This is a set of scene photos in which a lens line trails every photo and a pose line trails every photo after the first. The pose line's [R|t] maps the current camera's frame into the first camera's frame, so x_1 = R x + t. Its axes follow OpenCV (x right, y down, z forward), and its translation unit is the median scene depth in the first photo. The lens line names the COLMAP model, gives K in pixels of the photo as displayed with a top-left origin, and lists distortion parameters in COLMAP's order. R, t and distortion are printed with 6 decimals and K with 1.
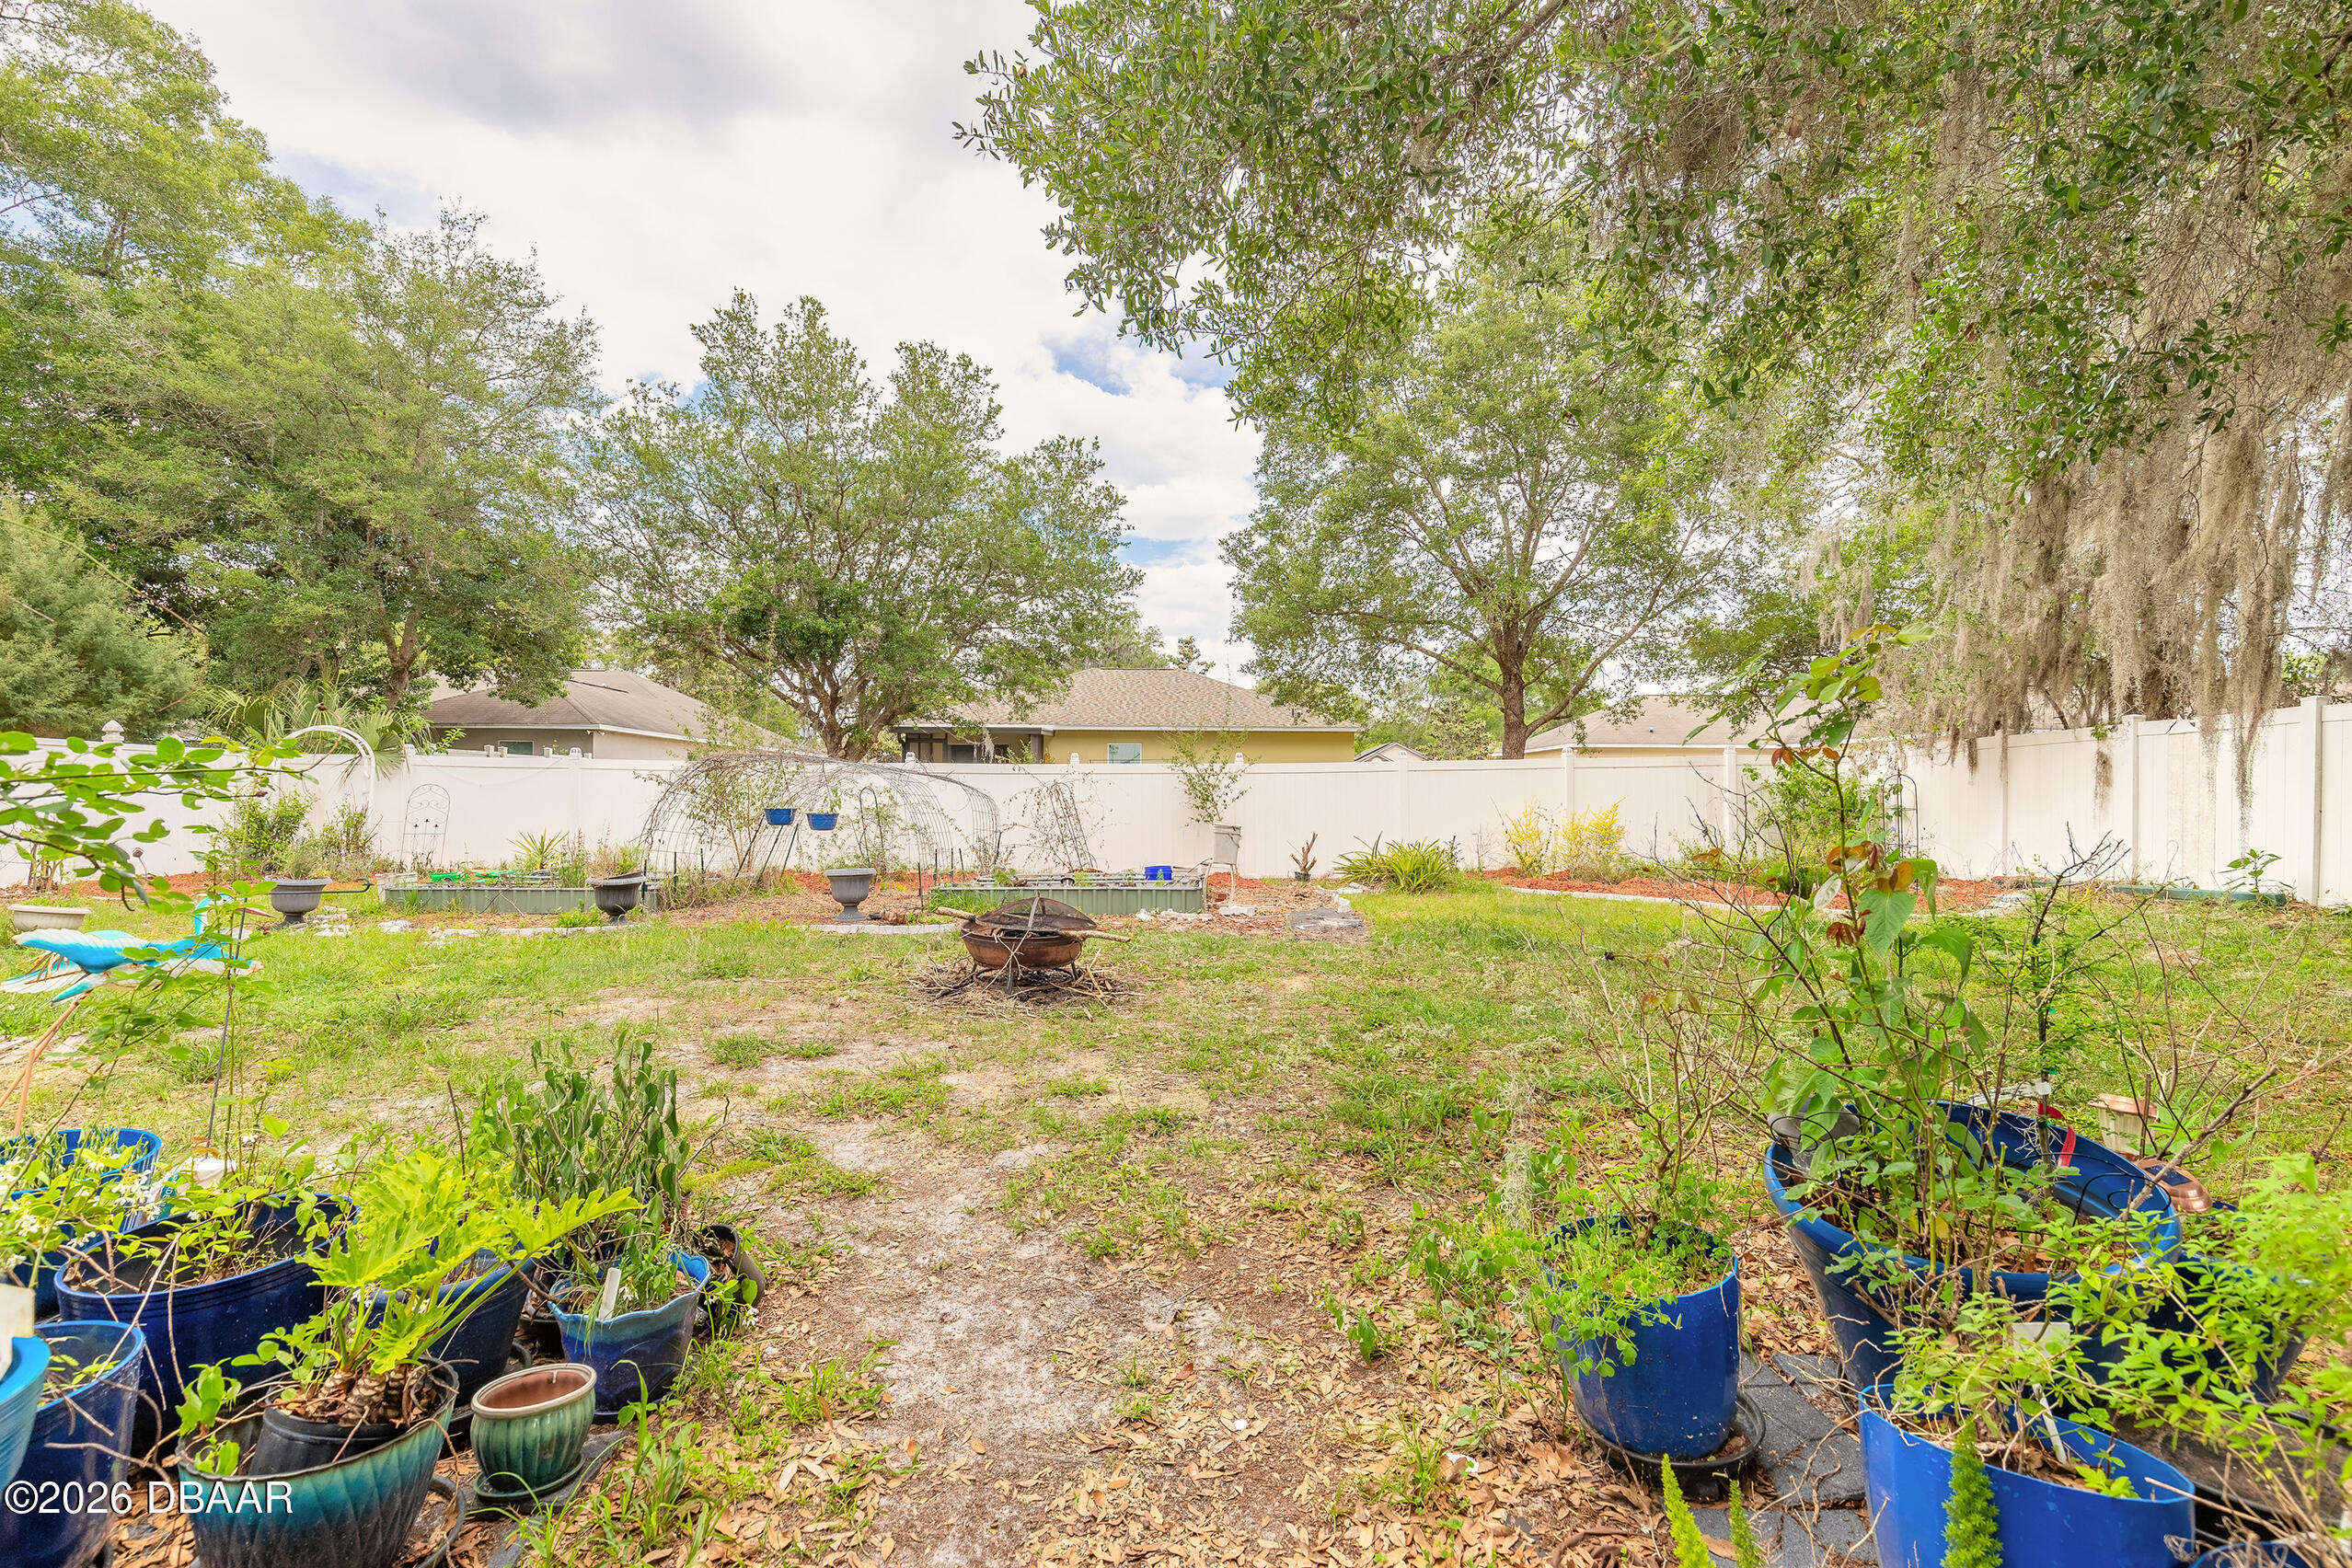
lens RADIAL K [[1081.4, 0, 1174.9], [0, 1081.4, 792.5], [0, 0, 1]] dist [-0.000243, -0.000010]
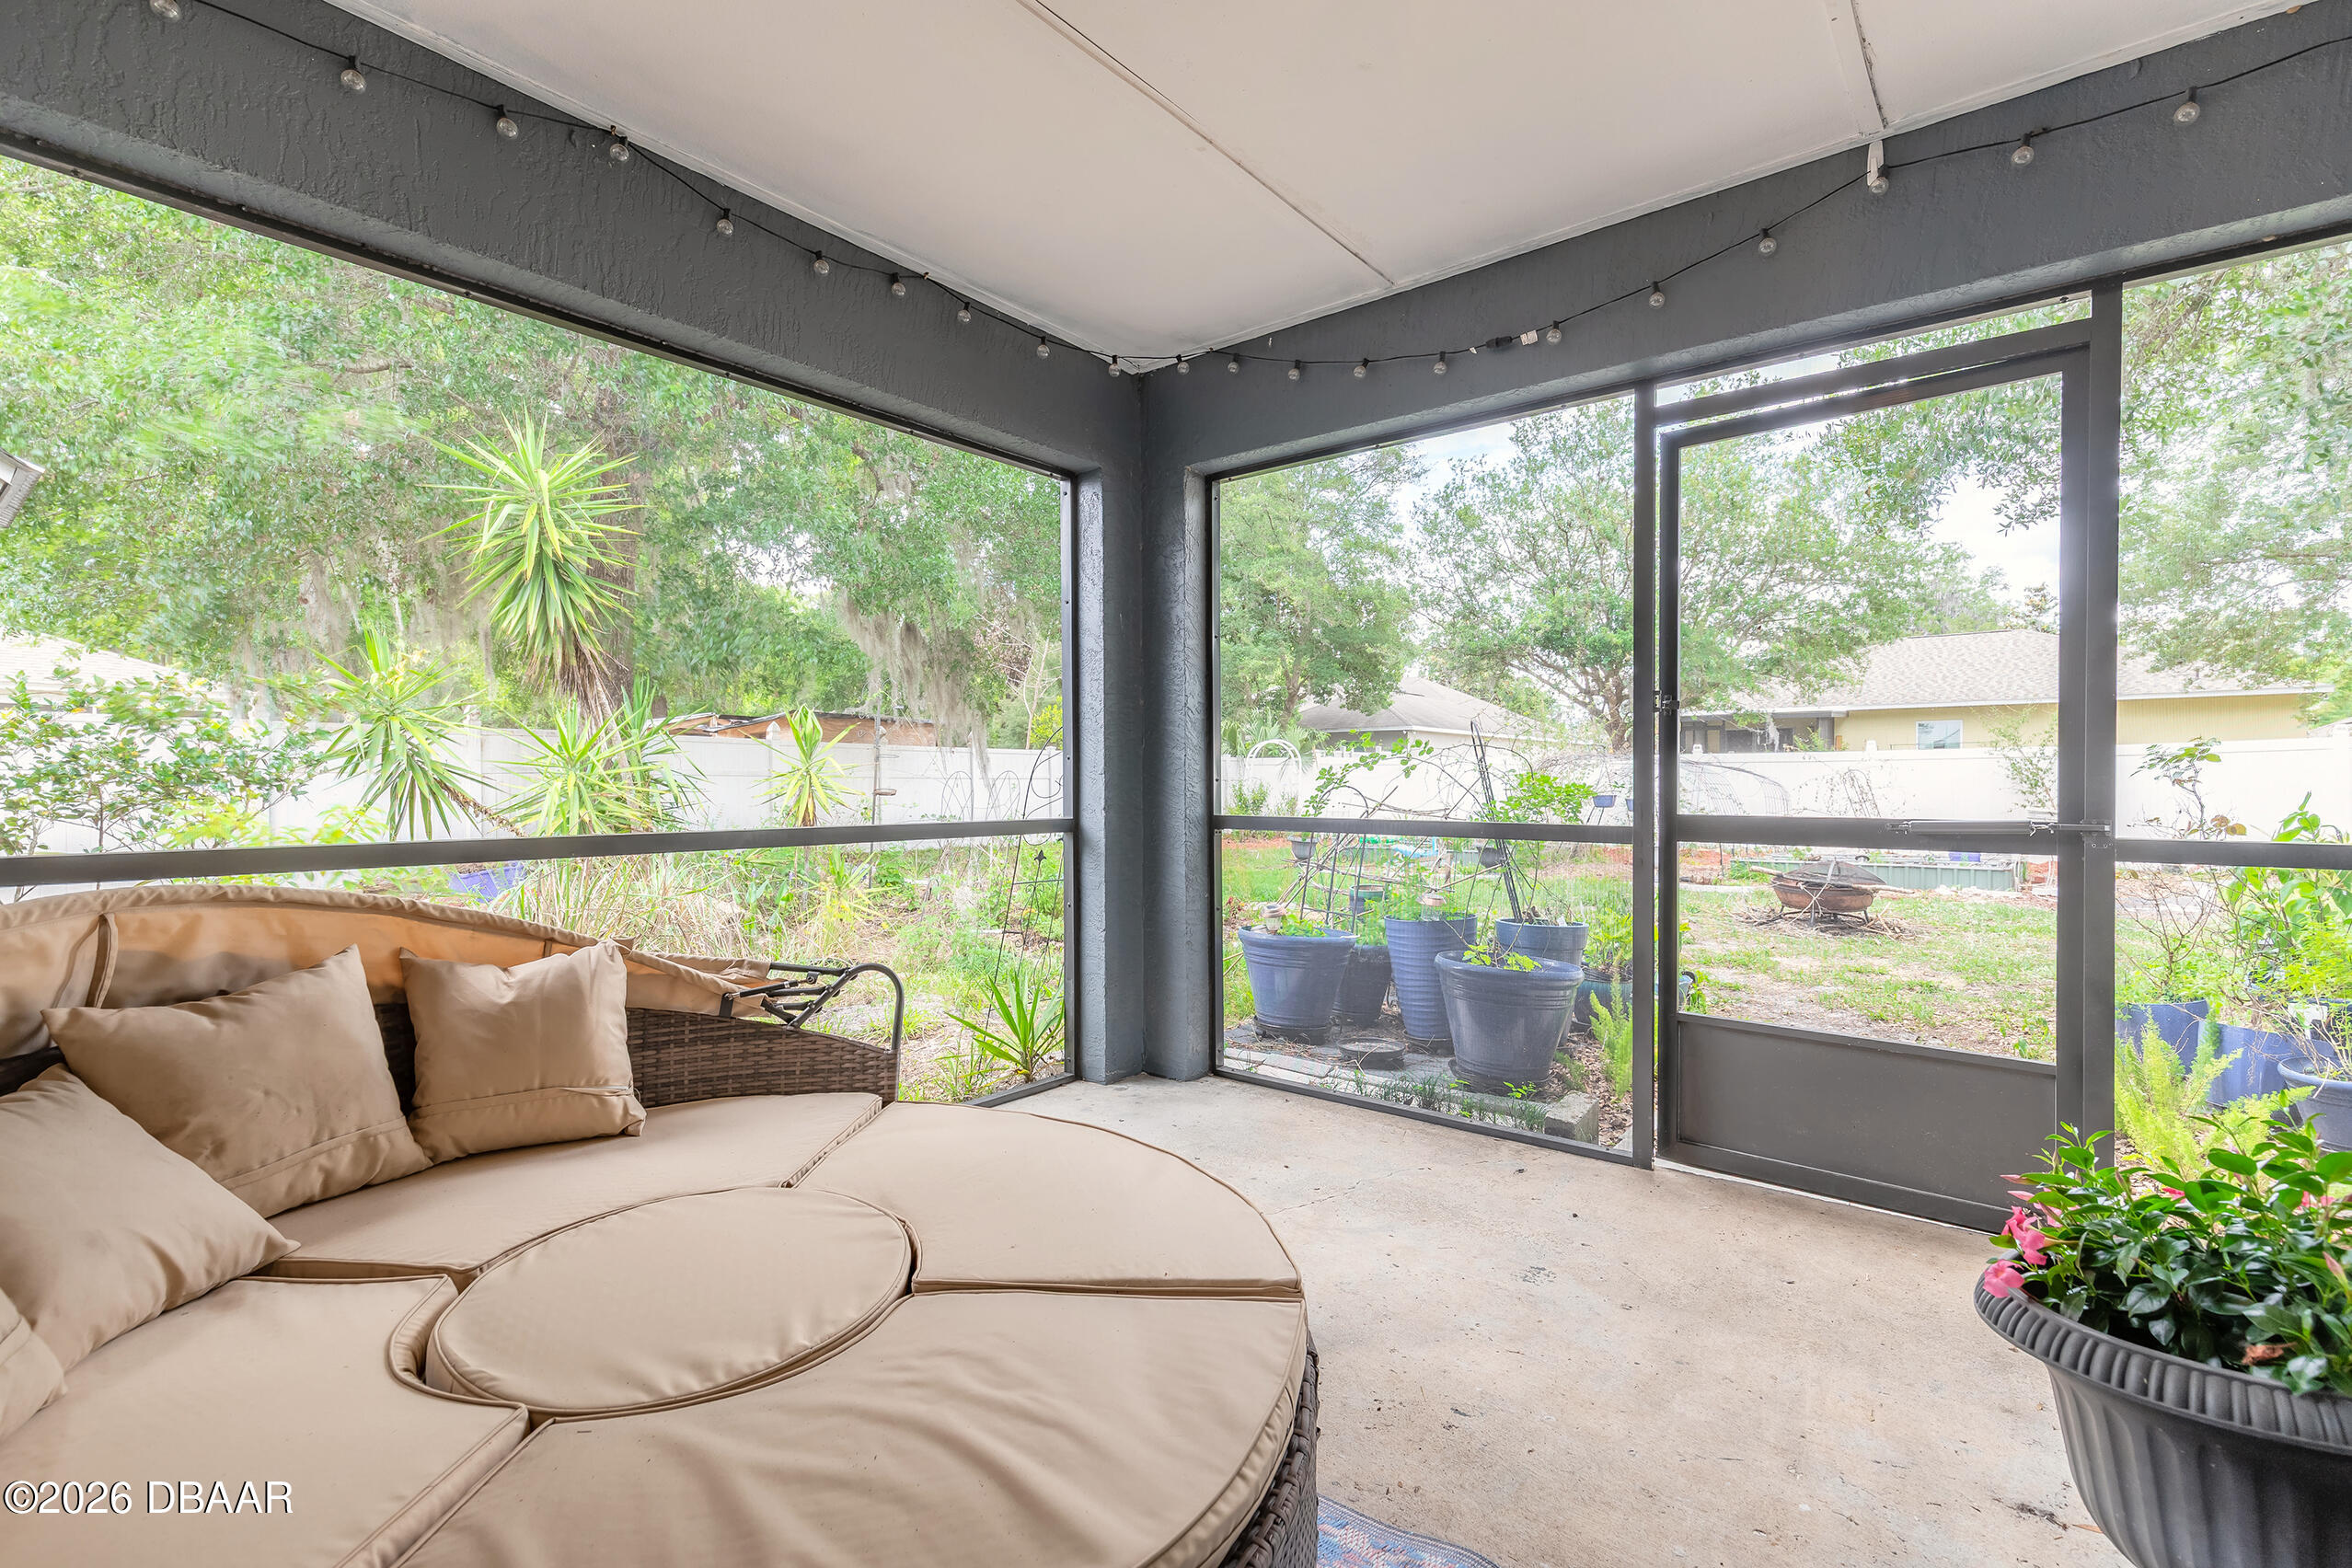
lens RADIAL K [[1059.5, 0, 1179.3], [0, 1059.5, 791.4], [0, 0, 1]] dist [0.009799, -0.002014]
pose [[0.782411, -0.002785, -0.622756, 0.017694], [0.011244, 0.999890, 0.009655, -0.003862], [0.622661, -0.014556, 0.782356, -0.160438]]
